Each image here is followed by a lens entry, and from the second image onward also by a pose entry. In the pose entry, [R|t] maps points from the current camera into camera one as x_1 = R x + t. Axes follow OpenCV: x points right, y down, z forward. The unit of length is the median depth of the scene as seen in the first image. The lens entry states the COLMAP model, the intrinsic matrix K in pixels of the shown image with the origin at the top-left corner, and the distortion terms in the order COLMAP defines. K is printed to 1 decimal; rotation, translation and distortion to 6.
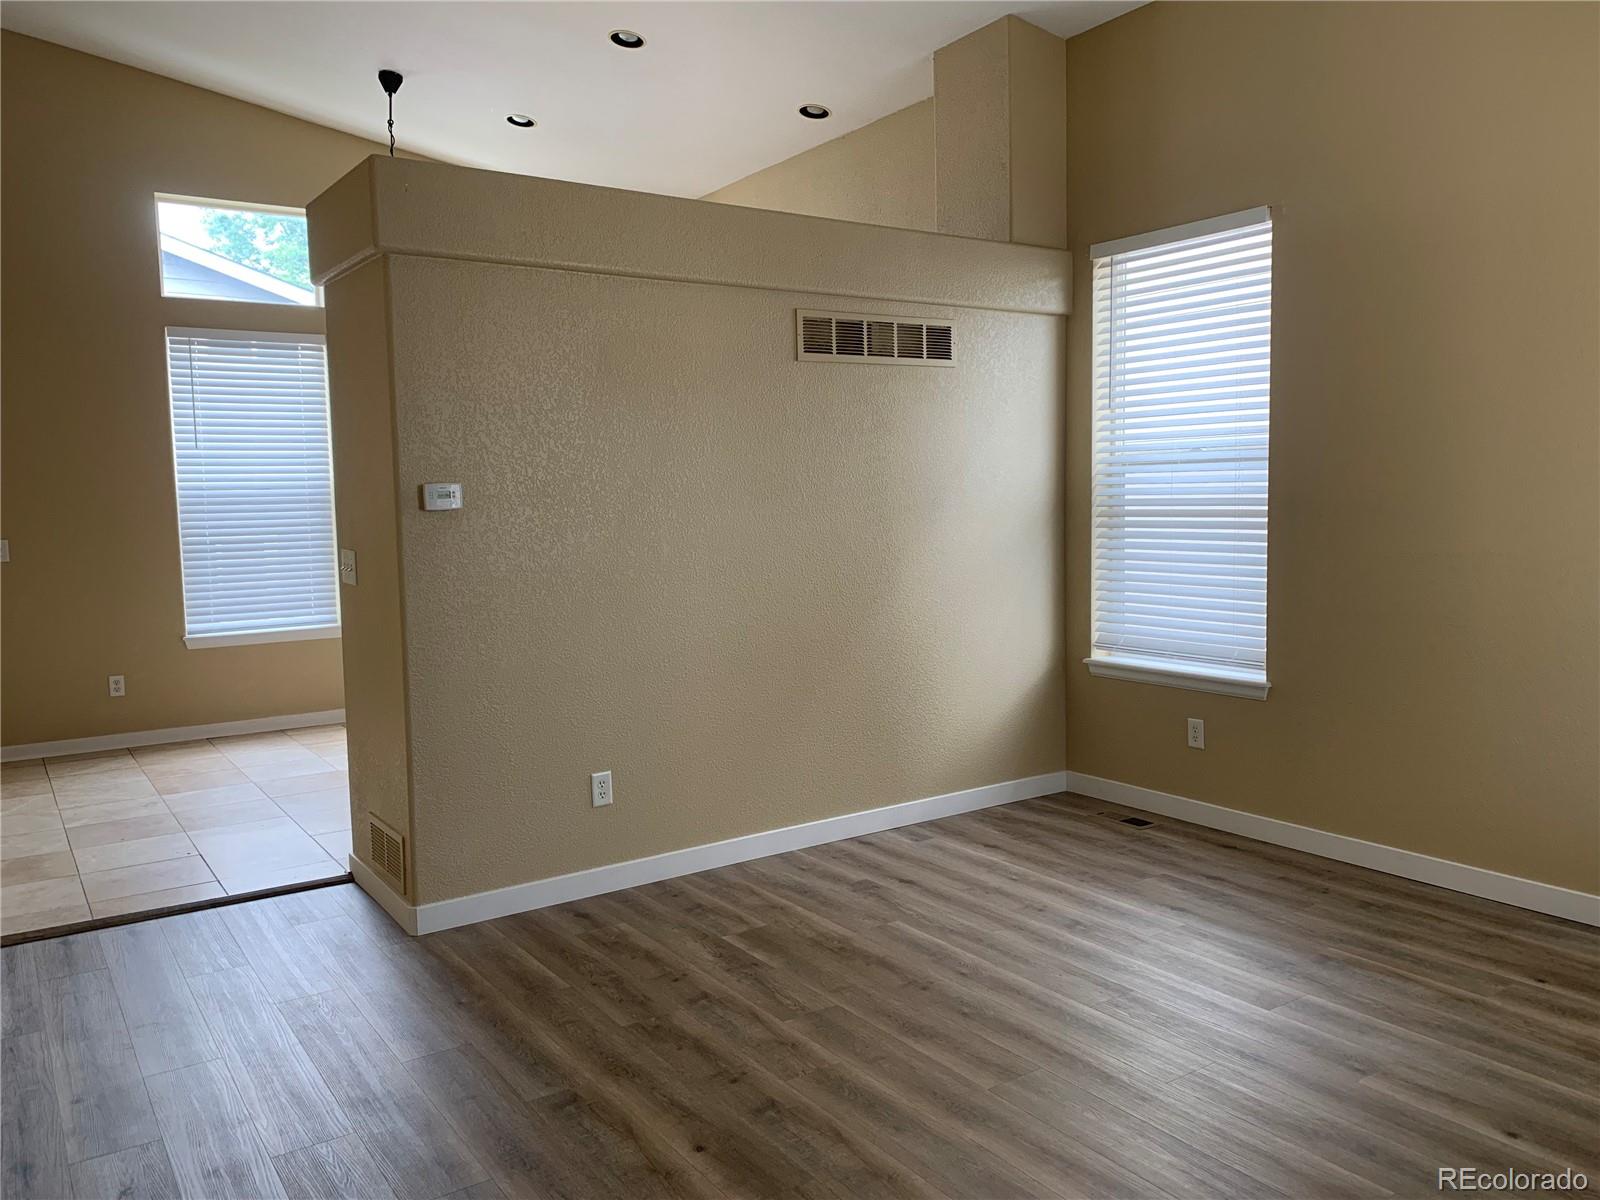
lens RADIAL K [[1217.4, 0, 807.4], [0, 1217.4, 598.5], [0, 0, 1]] dist [0.086336, -0.138938]
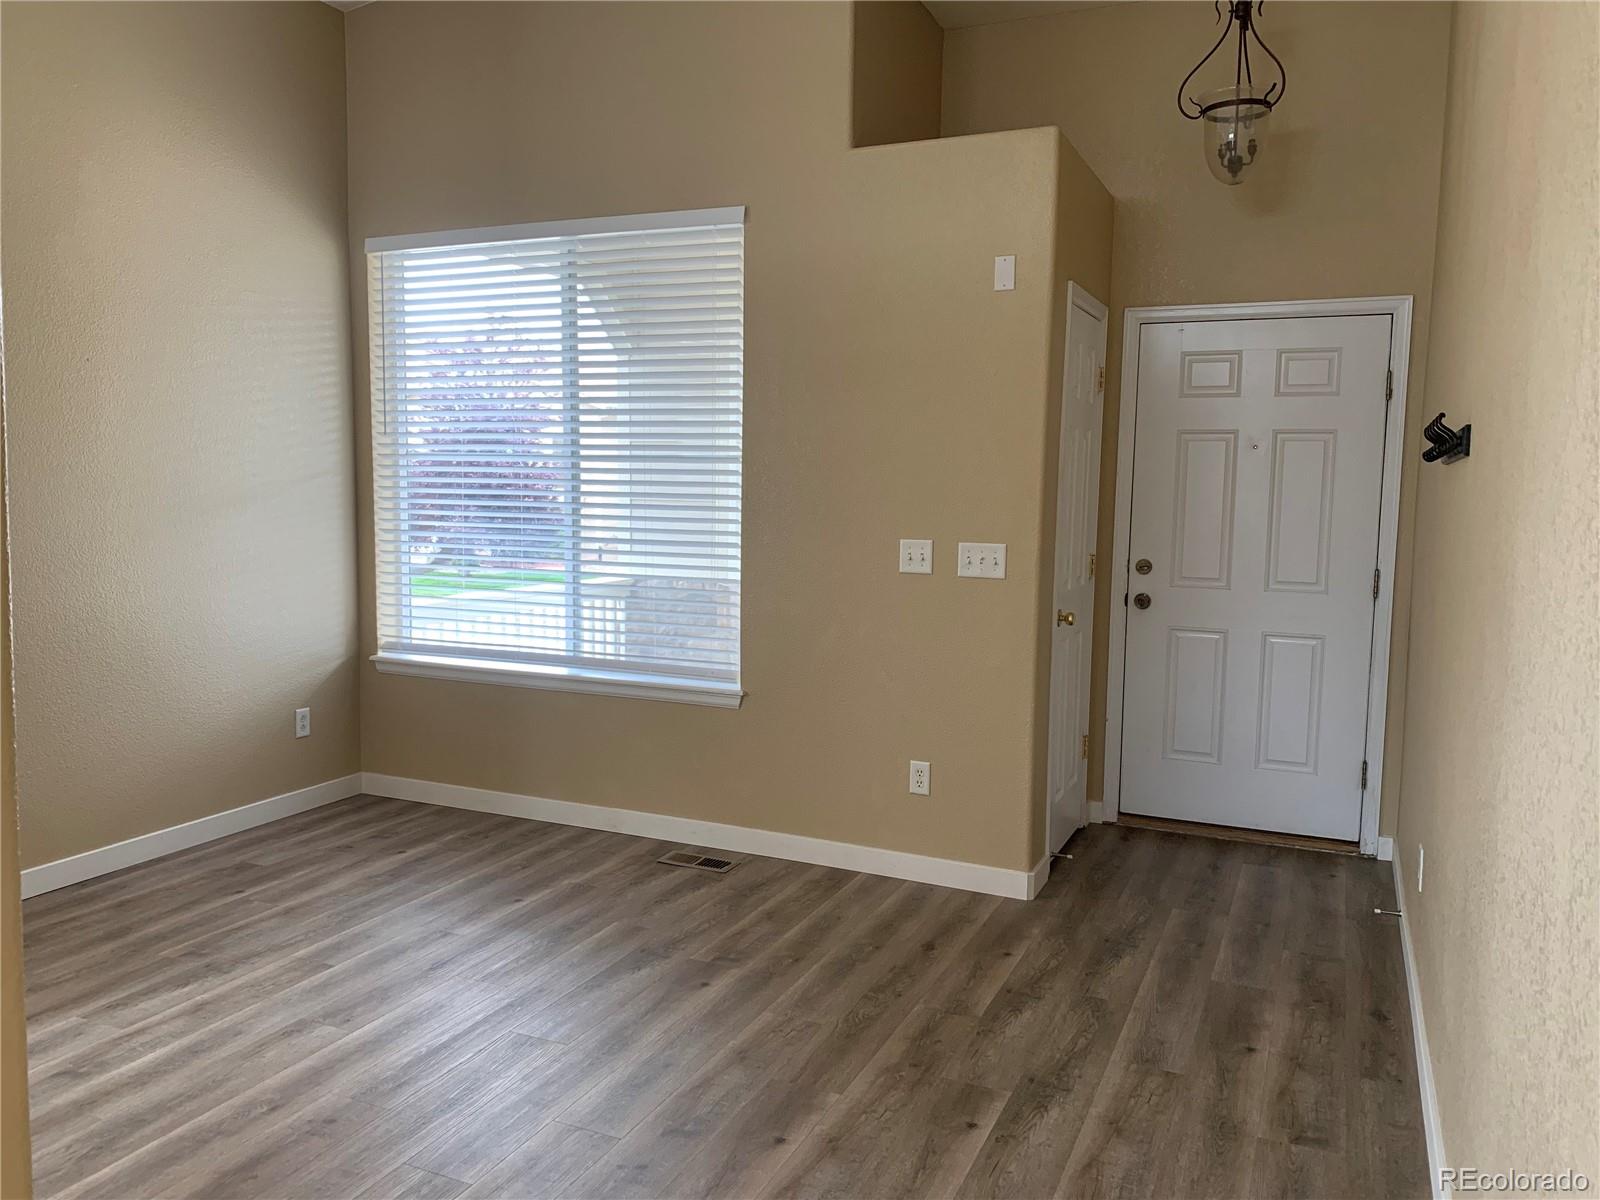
lens RADIAL K [[1210.4, 0, 808.1], [0, 1210.4, 592.7], [0, 0, 1]] dist [0.073345, -0.085606]
pose [[-0.517223, -0.064810, 0.853393, -0.696059], [0.075744, 0.989750, 0.121072, -0.083546], [-0.852493, 0.127260, -0.507012, 1.085190]]
